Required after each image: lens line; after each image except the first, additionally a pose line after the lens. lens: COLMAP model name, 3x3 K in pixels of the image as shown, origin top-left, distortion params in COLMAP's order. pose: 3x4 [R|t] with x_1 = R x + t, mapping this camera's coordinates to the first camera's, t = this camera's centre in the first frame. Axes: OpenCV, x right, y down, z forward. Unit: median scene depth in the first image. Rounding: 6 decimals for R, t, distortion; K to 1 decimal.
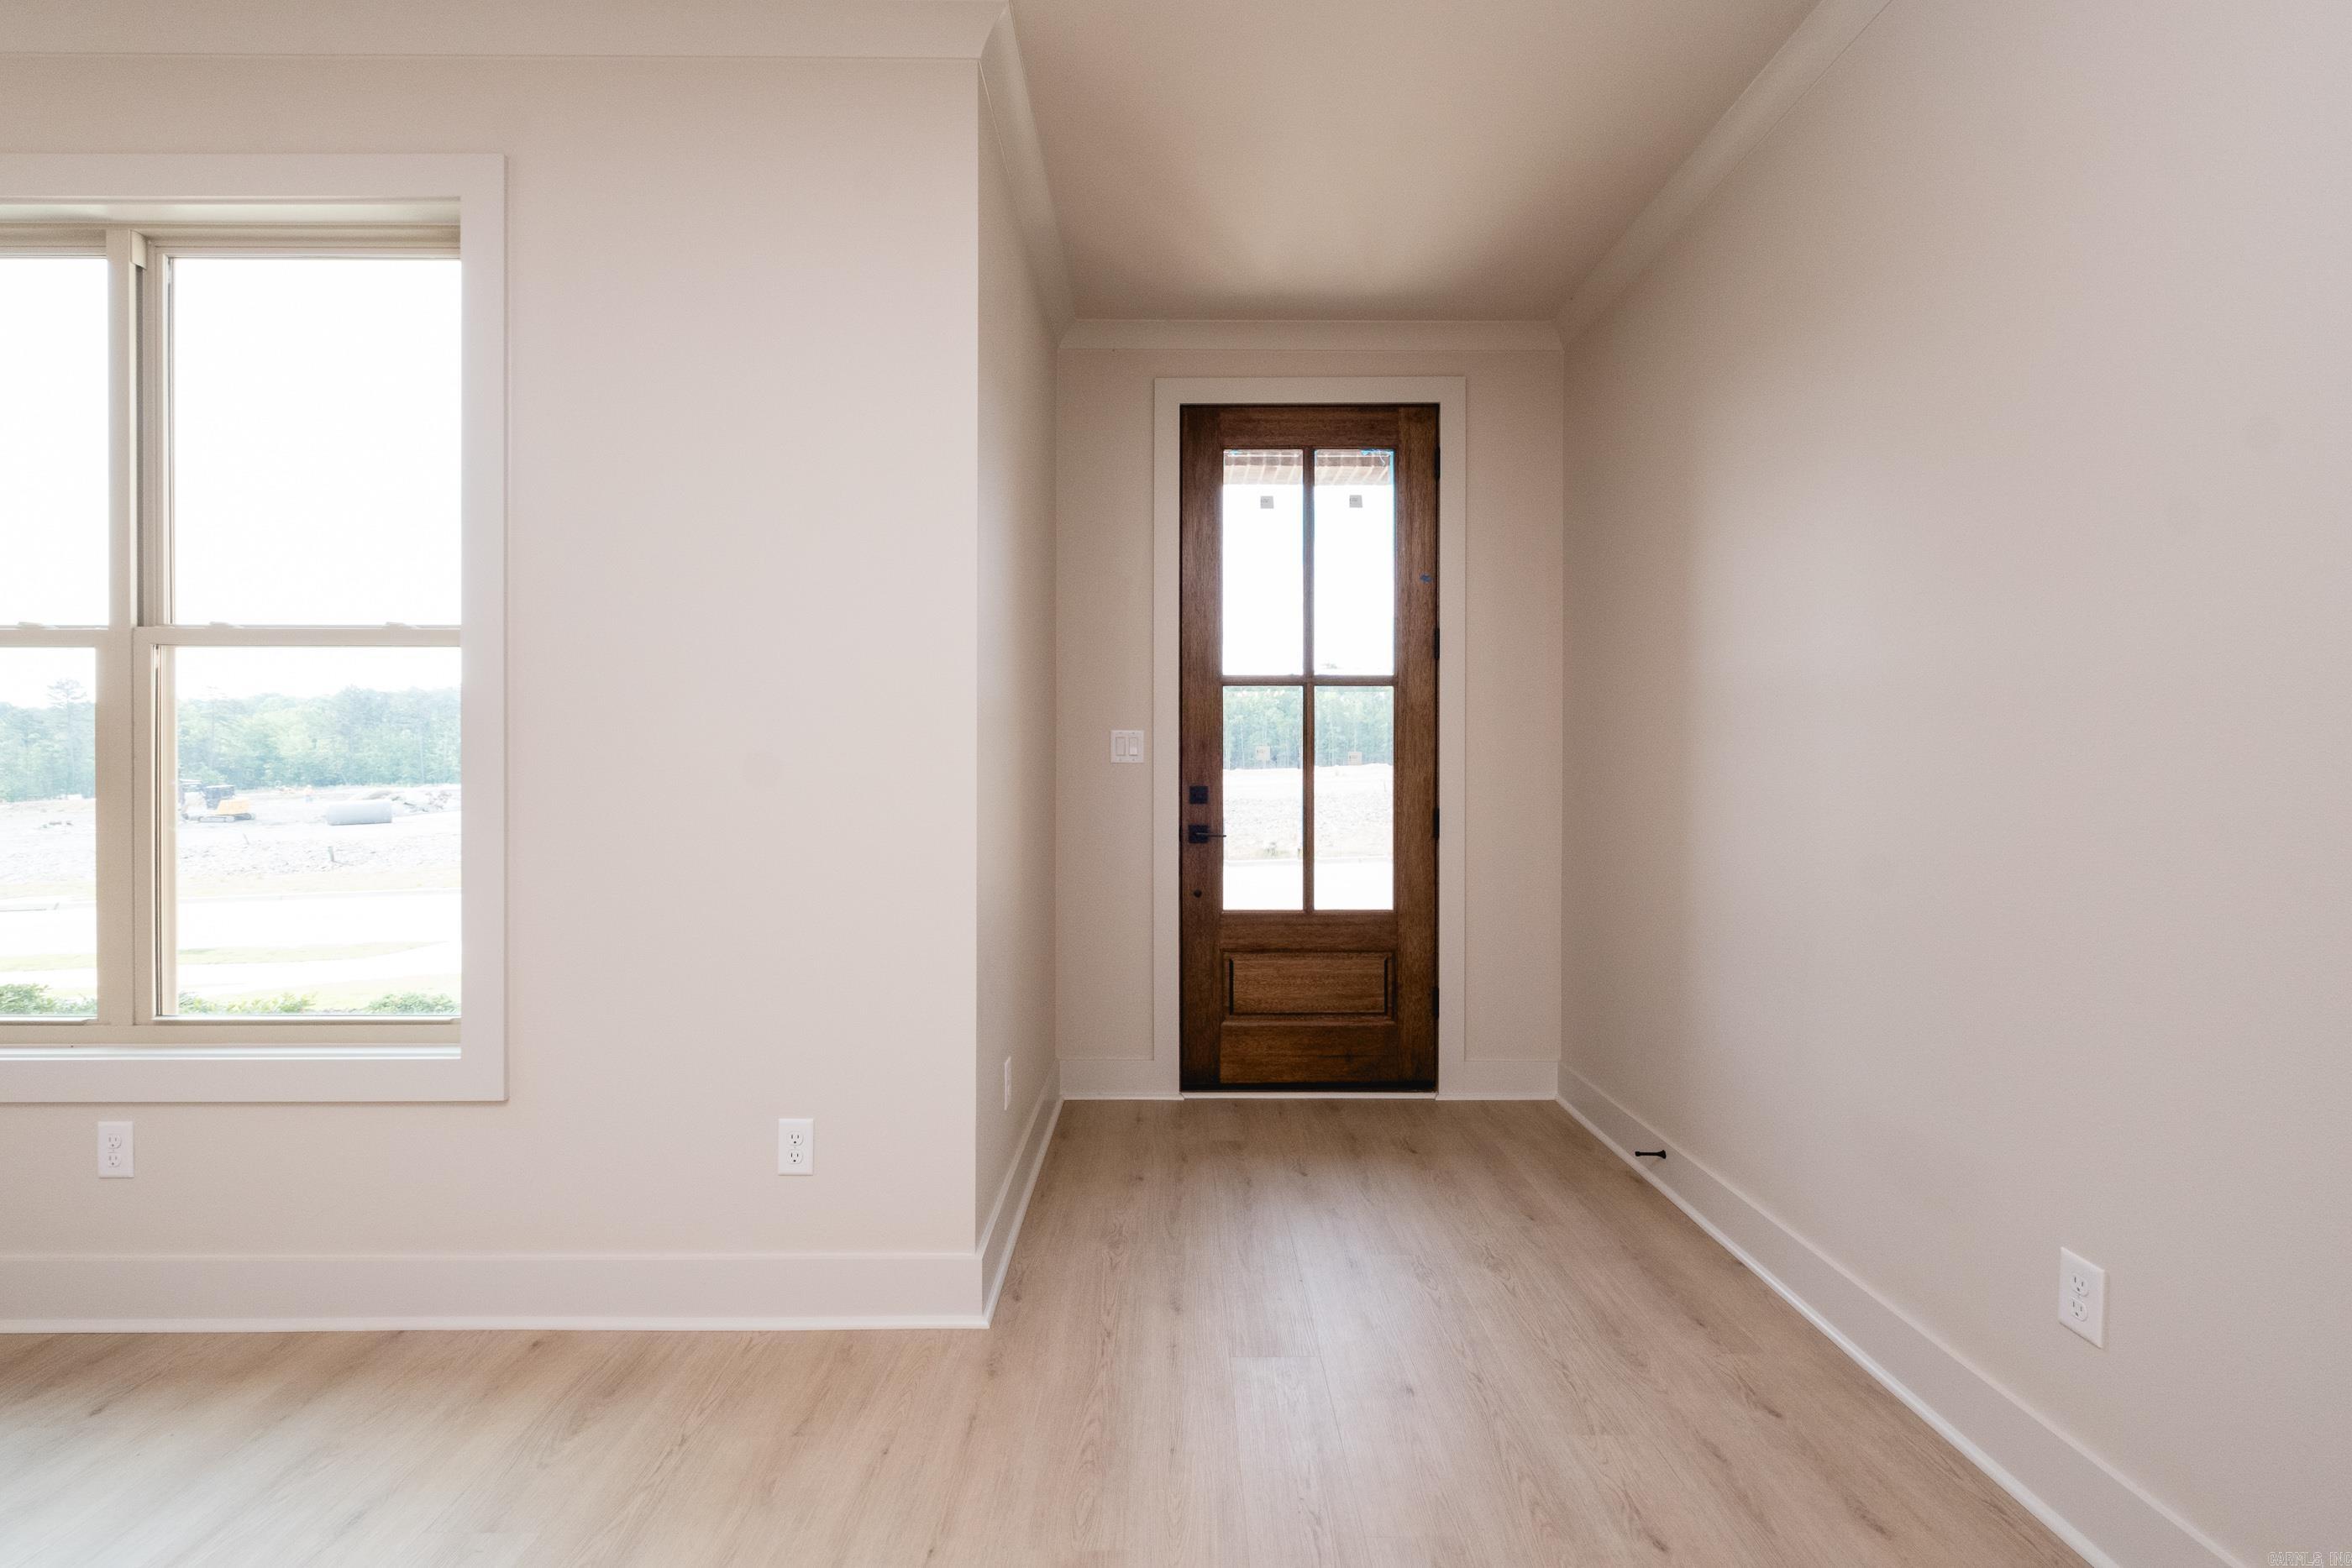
lens RADIAL K [[1024.5, 0, 1177.7], [0, 1024.5, 787.4], [0, 0, 1]] dist [0.002844, -0.003602]
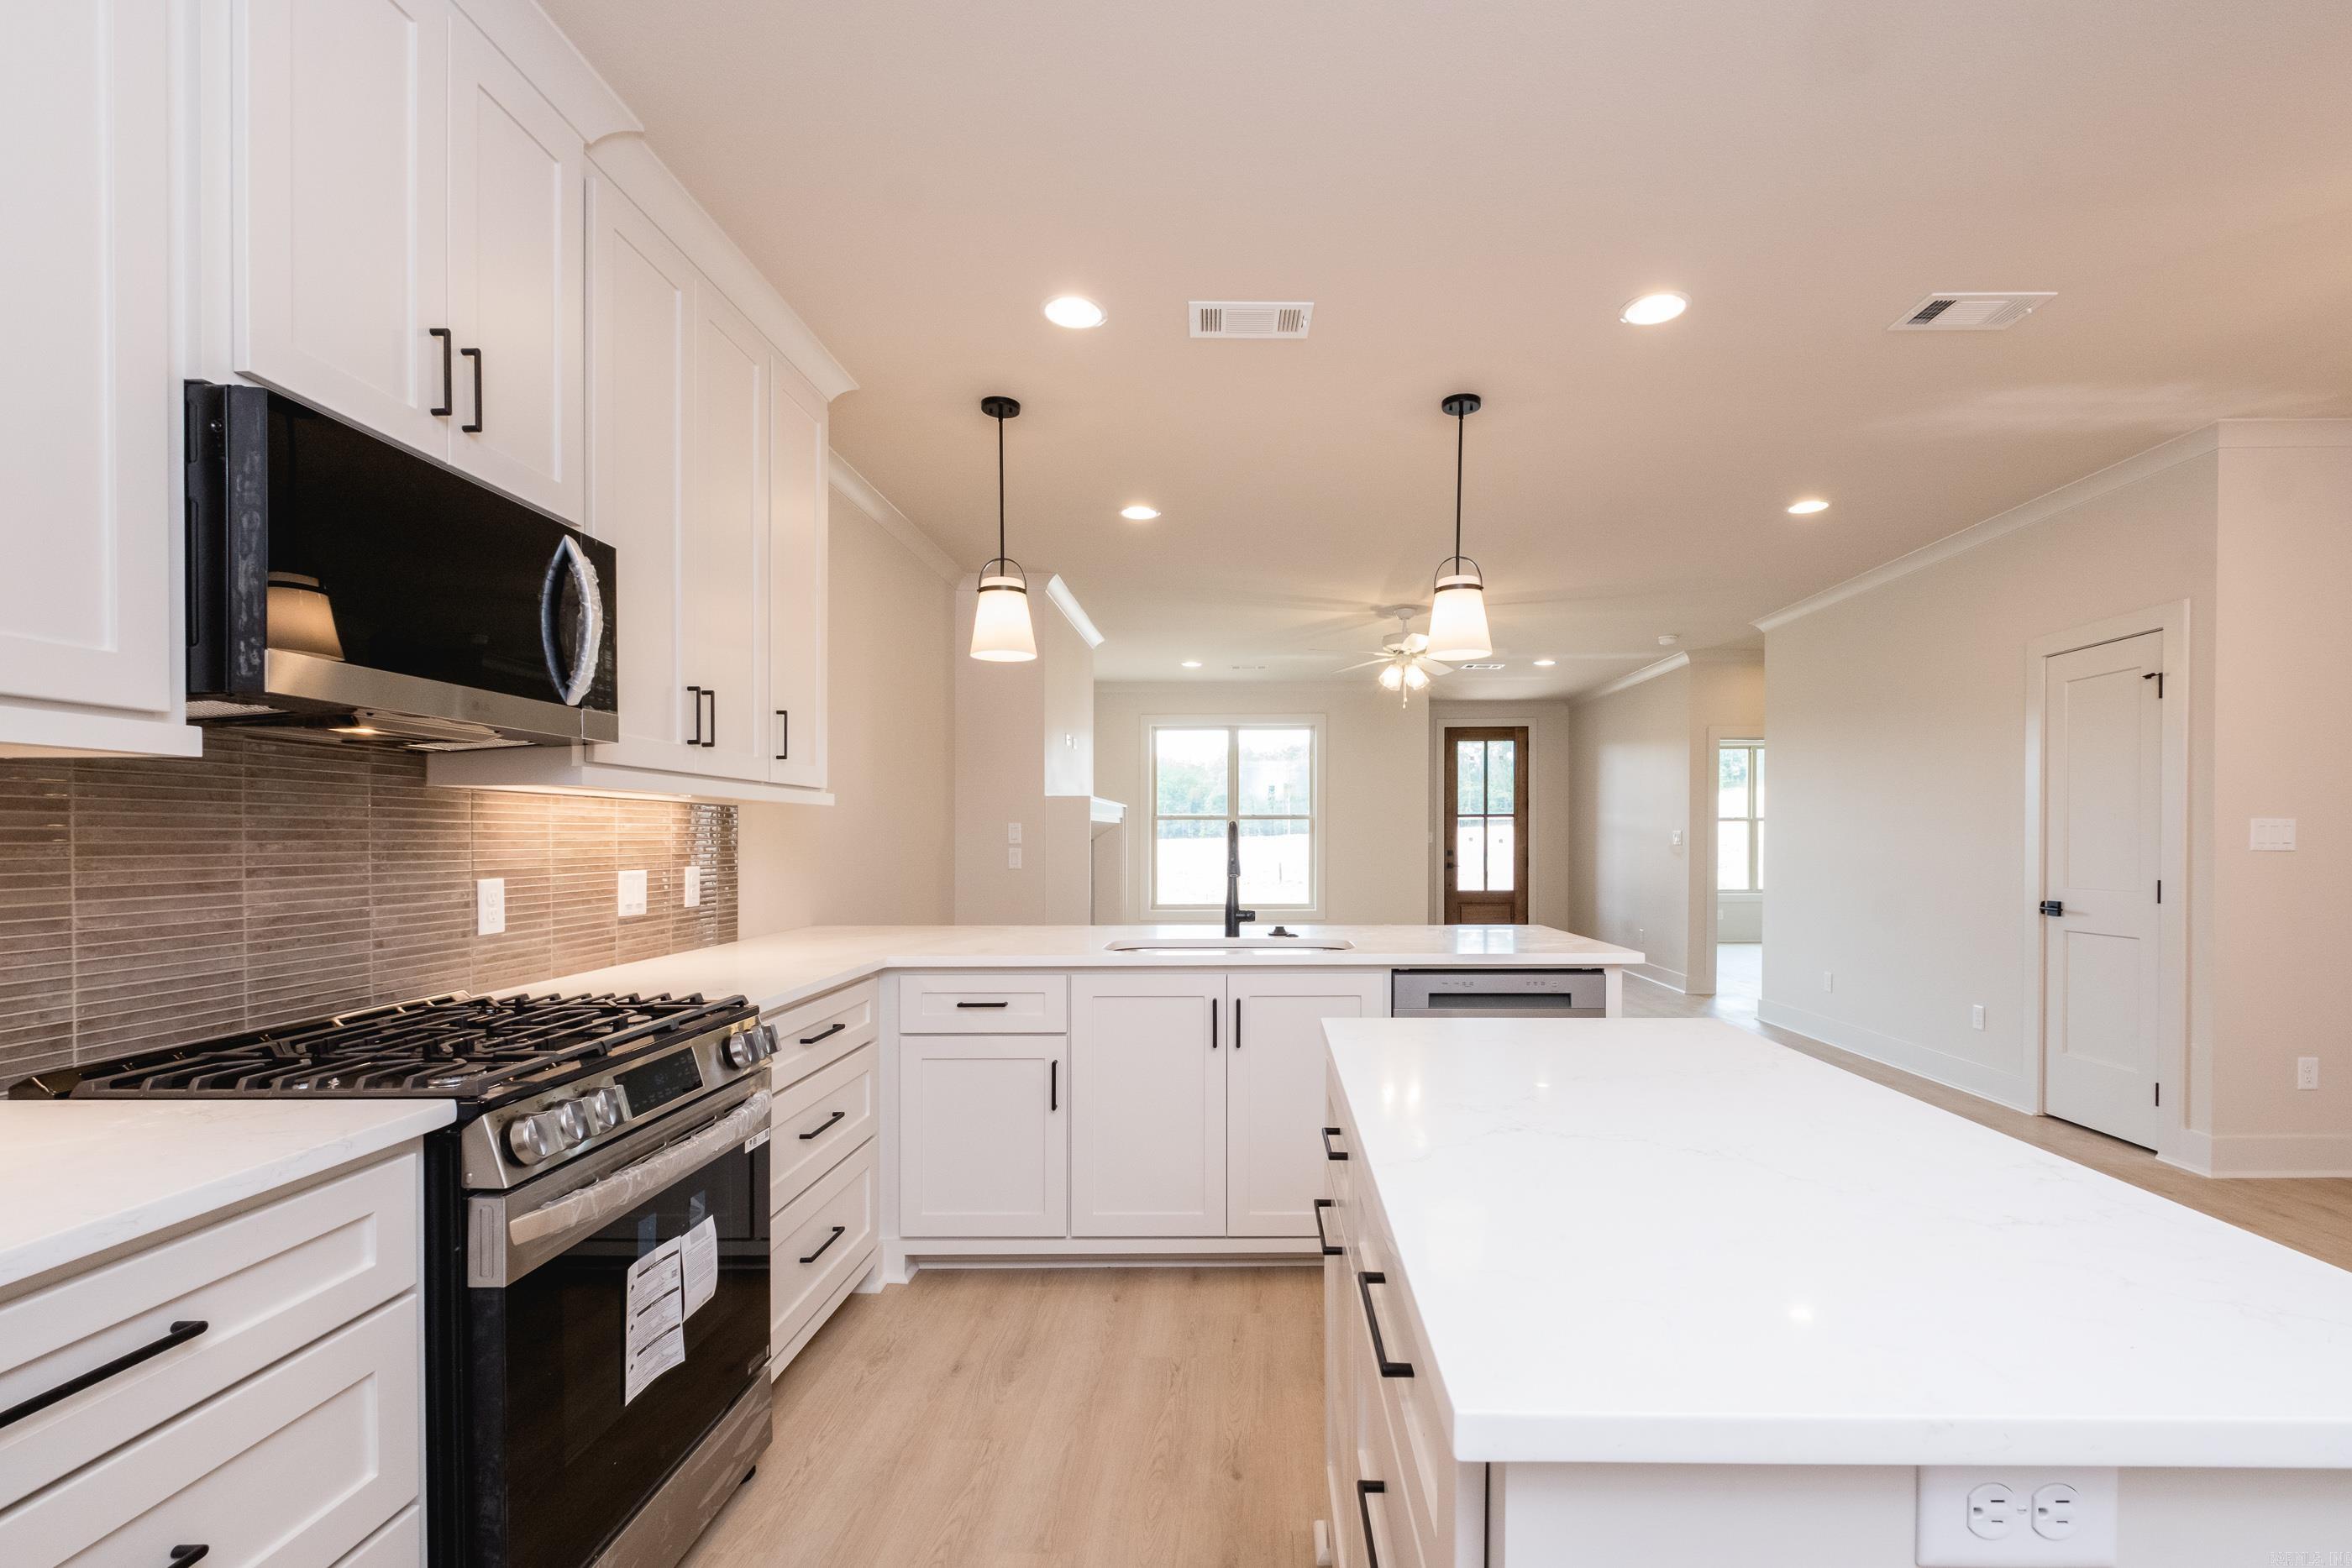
lens RADIAL K [[1024.5, 0, 1227.0], [0, 1024.5, 855.9], [0, 0, 1]] dist [0.002844, -0.003602]
pose [[0.999691, -0.003713, -0.024567, -0.576864], [0.003853, 0.999977, 0.005661, -0.004339], [0.024545, -0.005754, 0.999682, -2.109193]]
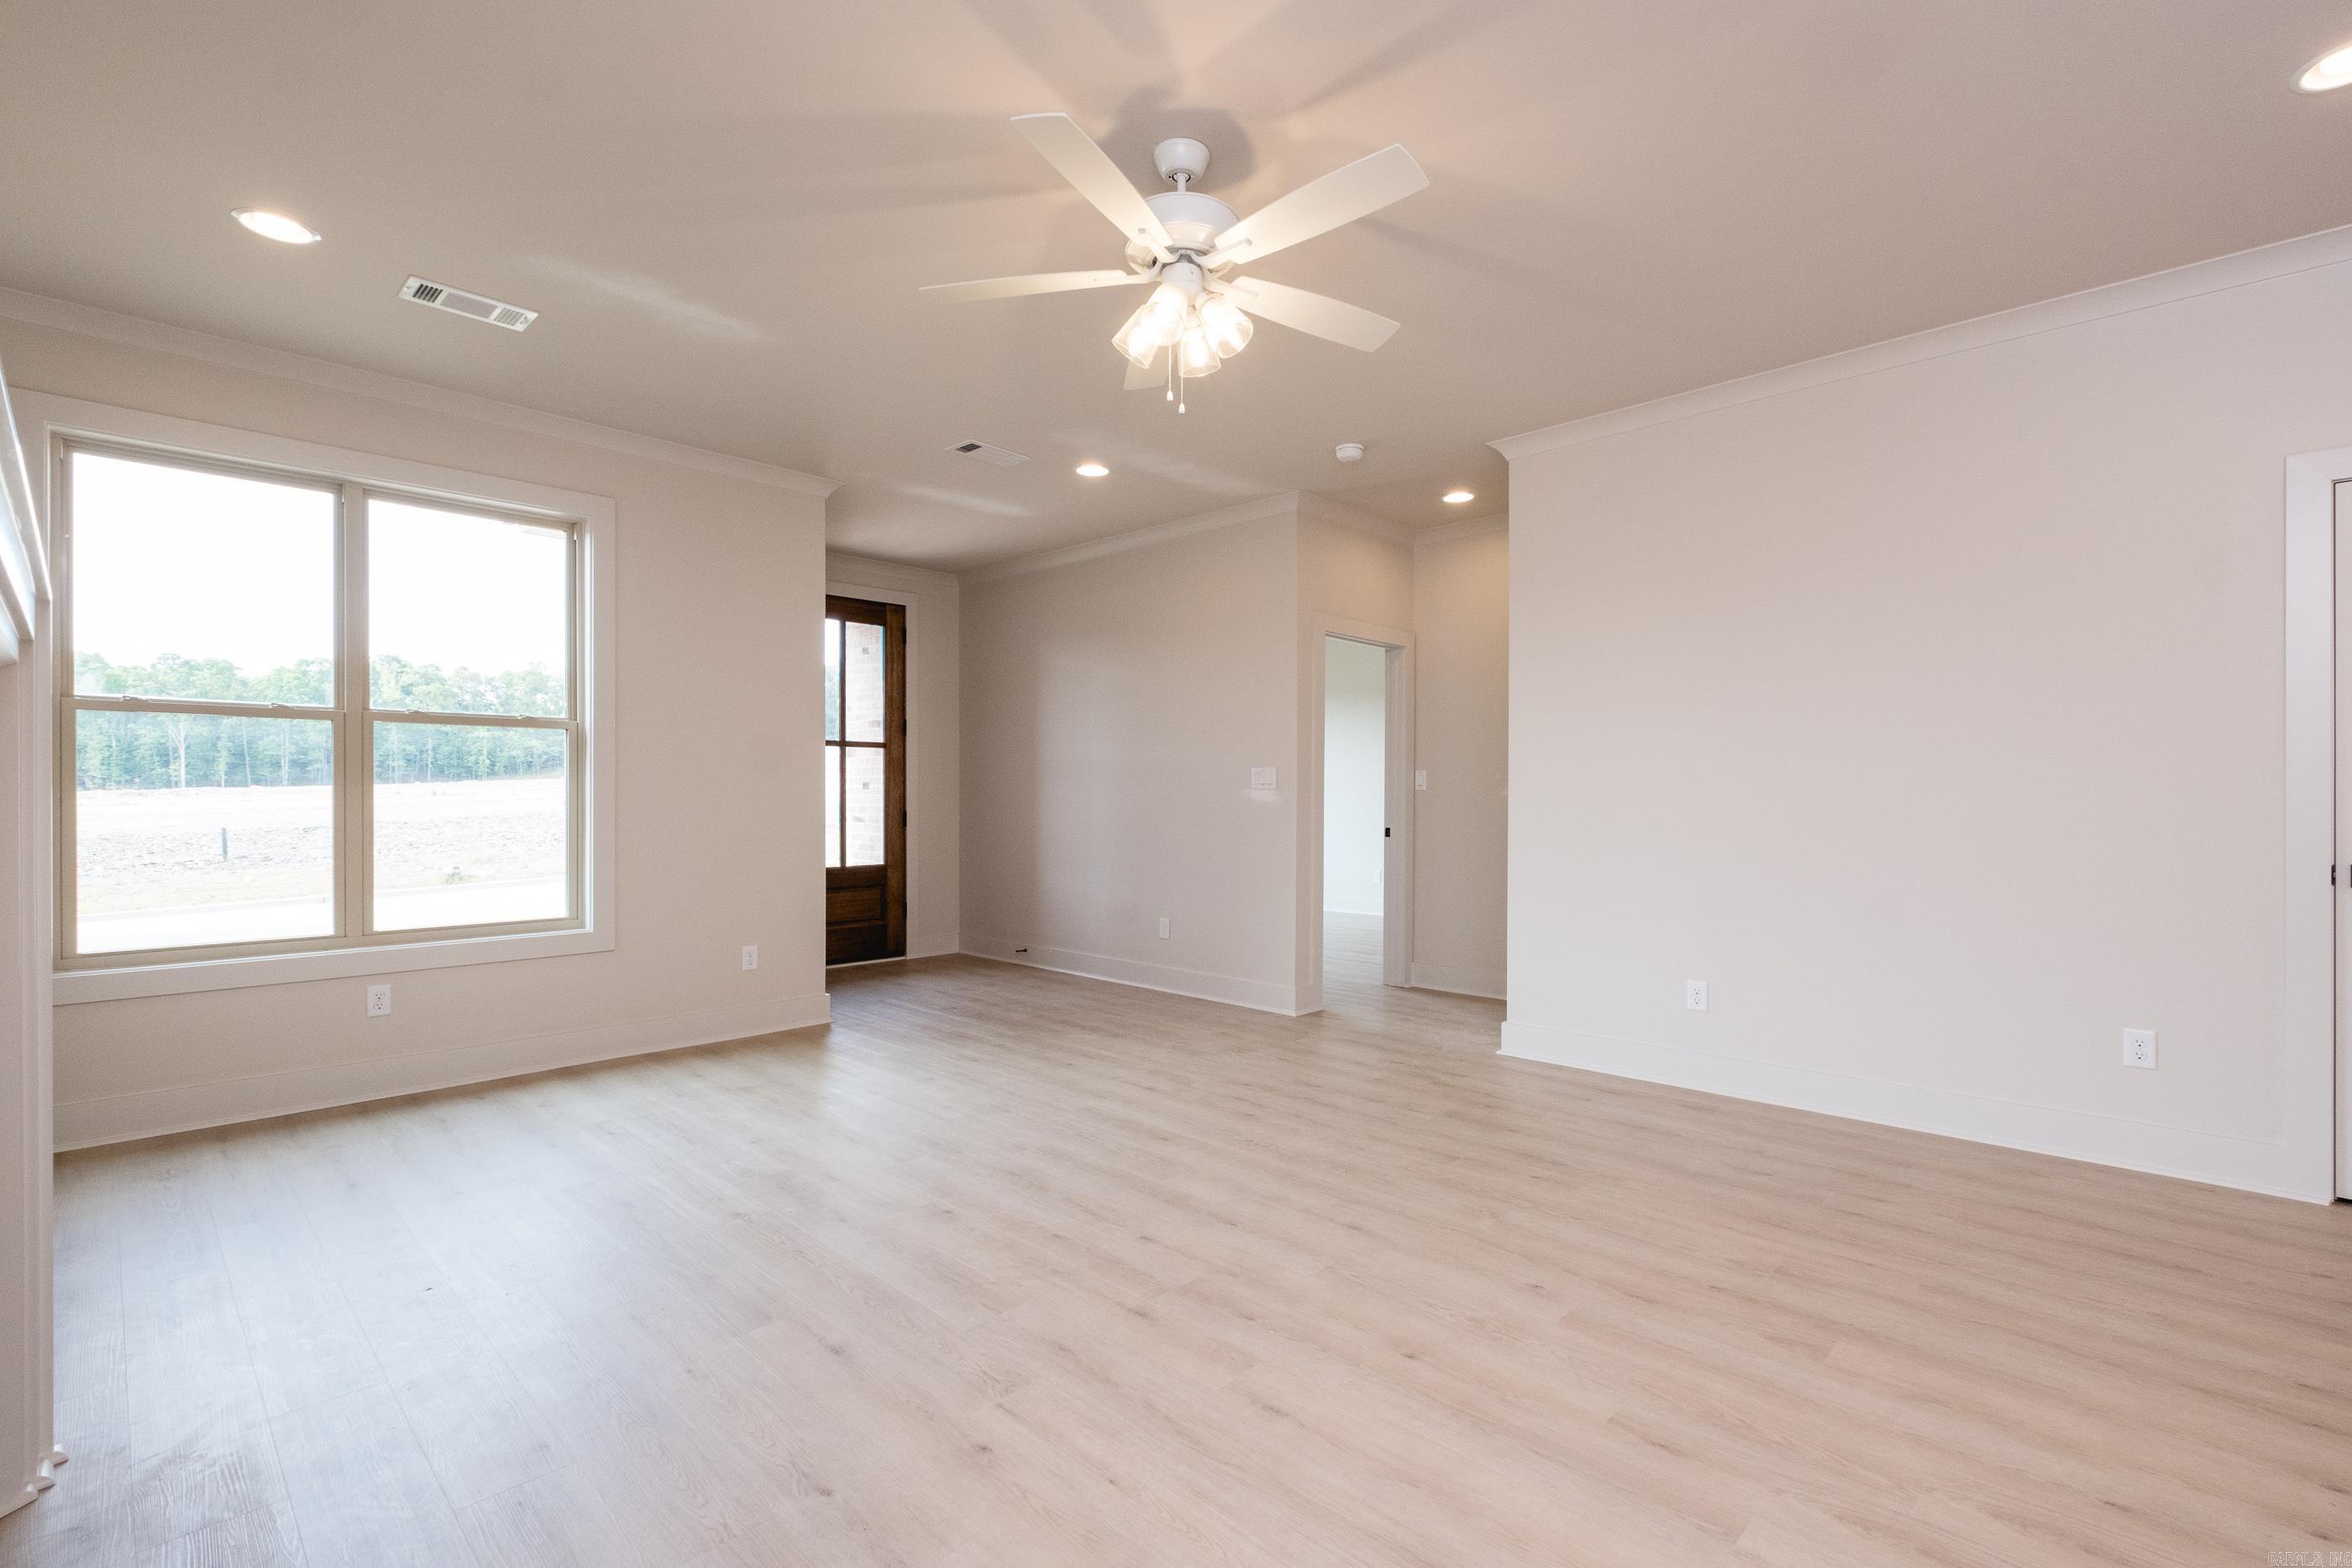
lens RADIAL K [[1024.5, 0, 1173.2], [0, 1024.5, 795.7], [0, 0, 1]] dist [0.002844, -0.003602]
pose [[0.702475, -0.001344, 0.711707, -0.787682], [0.008516, 0.999943, -0.006517, 0.008013], [-0.711658, 0.010639, 0.702446, -0.751896]]
